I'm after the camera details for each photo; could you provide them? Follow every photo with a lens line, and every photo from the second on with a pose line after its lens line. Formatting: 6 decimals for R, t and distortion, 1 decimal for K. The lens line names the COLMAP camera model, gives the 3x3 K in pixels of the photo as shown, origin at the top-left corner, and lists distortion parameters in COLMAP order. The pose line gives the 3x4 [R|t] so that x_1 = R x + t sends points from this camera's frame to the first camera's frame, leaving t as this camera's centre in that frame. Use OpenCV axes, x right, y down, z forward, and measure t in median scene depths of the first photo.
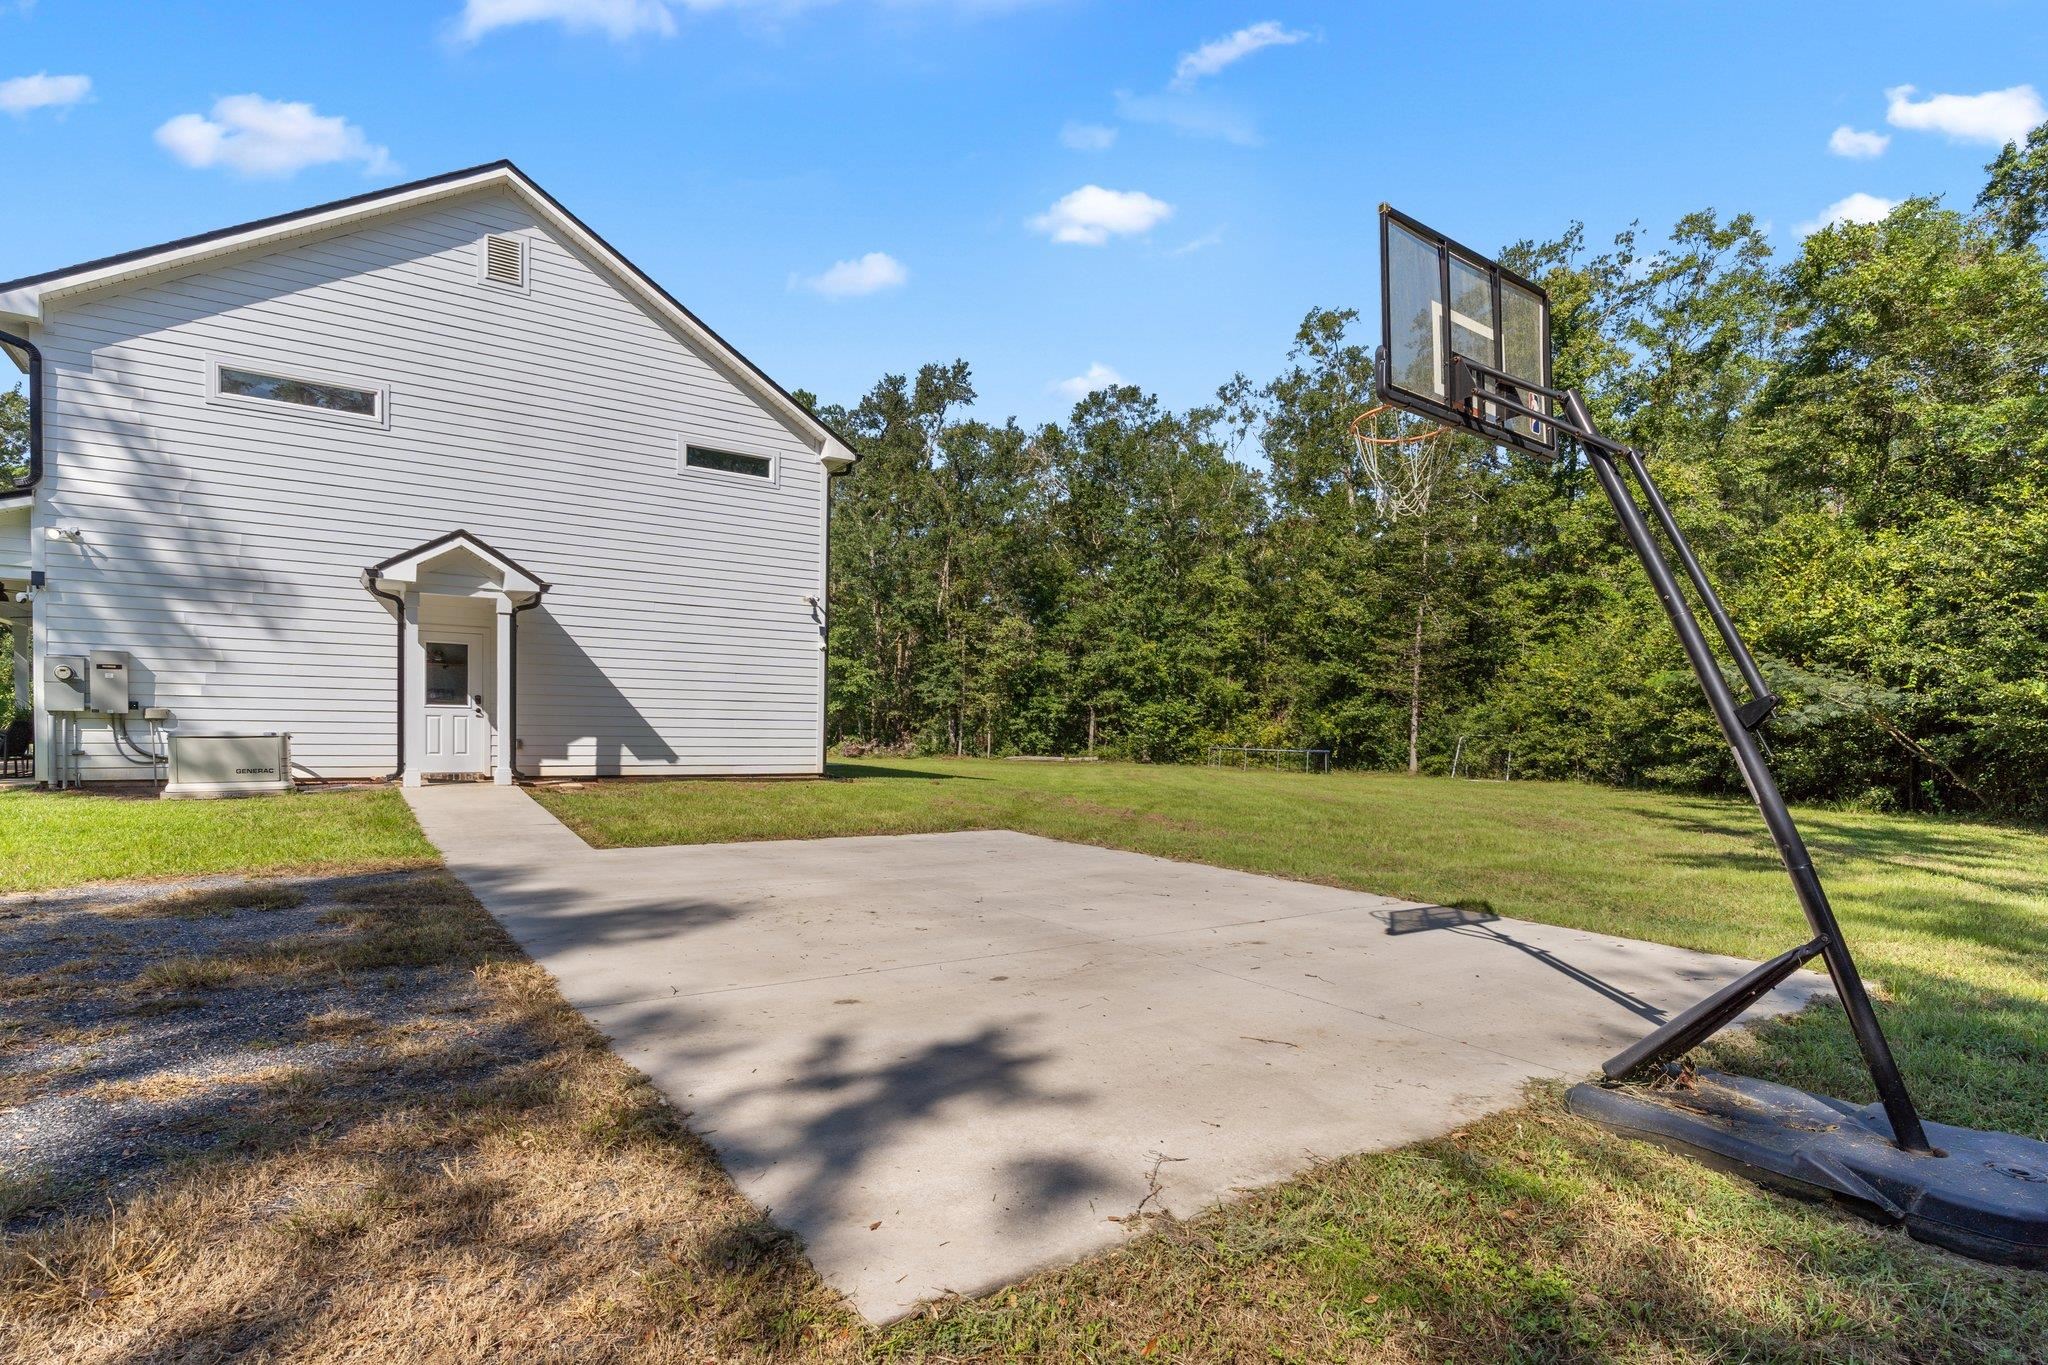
lens RADIAL K [[1040.5, 0, 1035.8], [0, 1040.5, 756.4], [0, 0, 1]] dist [-0.005120, -0.000882]
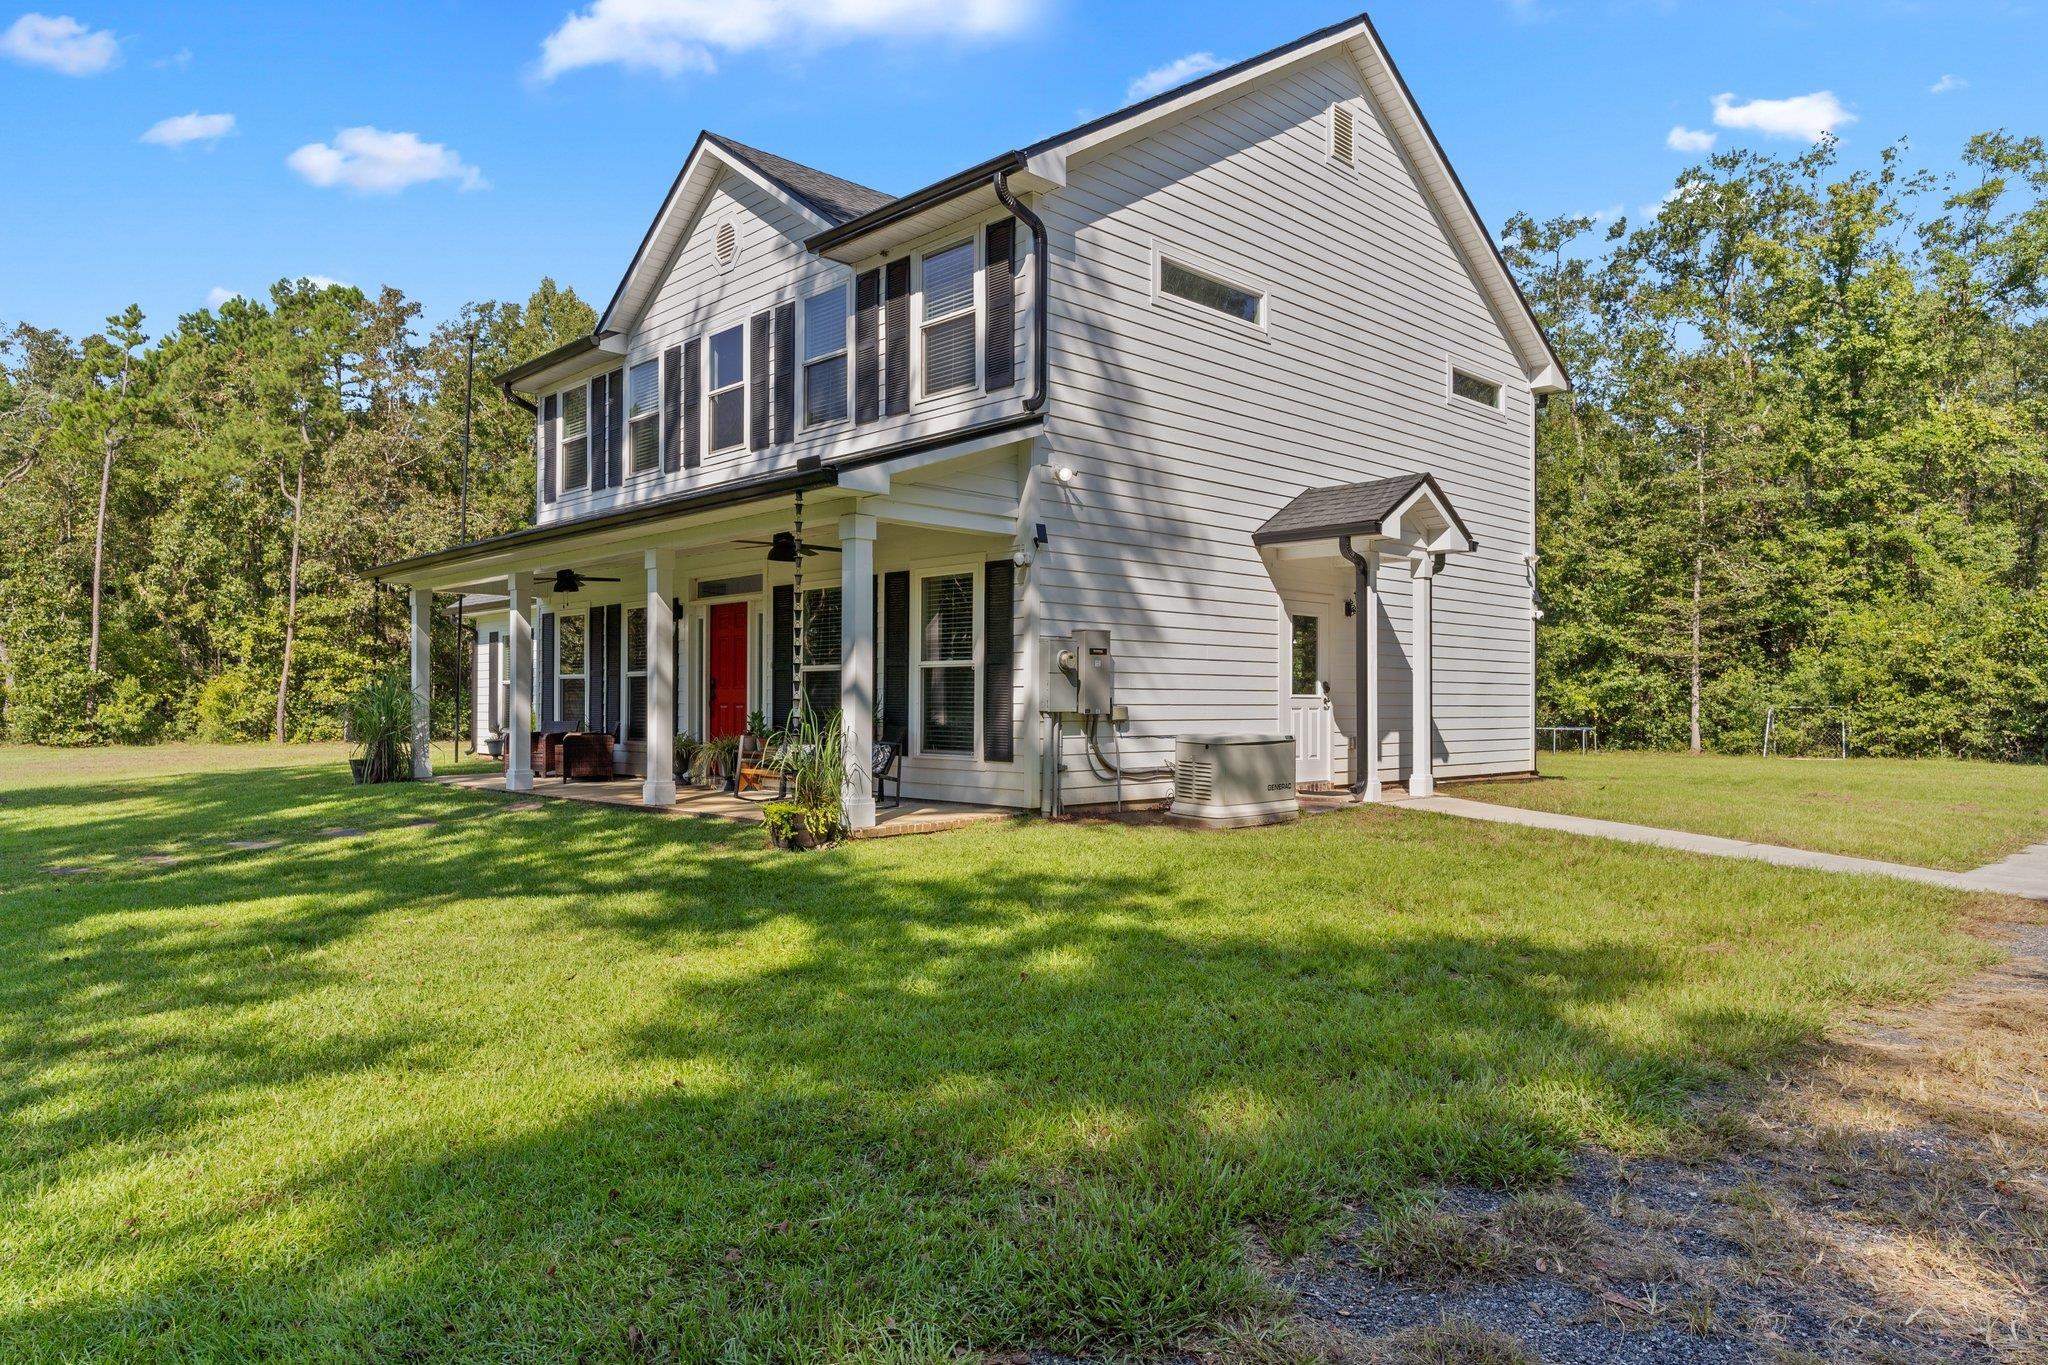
lens RADIAL K [[1304.0, 0, 1025.2], [0, 1304.0, 691.9], [0, 0, 1]] dist [-0.011545, -0.005285]
pose [[0.986561, -0.014242, 0.162773, -0.908440], [0.019956, 0.999239, -0.033522, -0.022368], [-0.162171, 0.036320, 0.986094, 0.070195]]
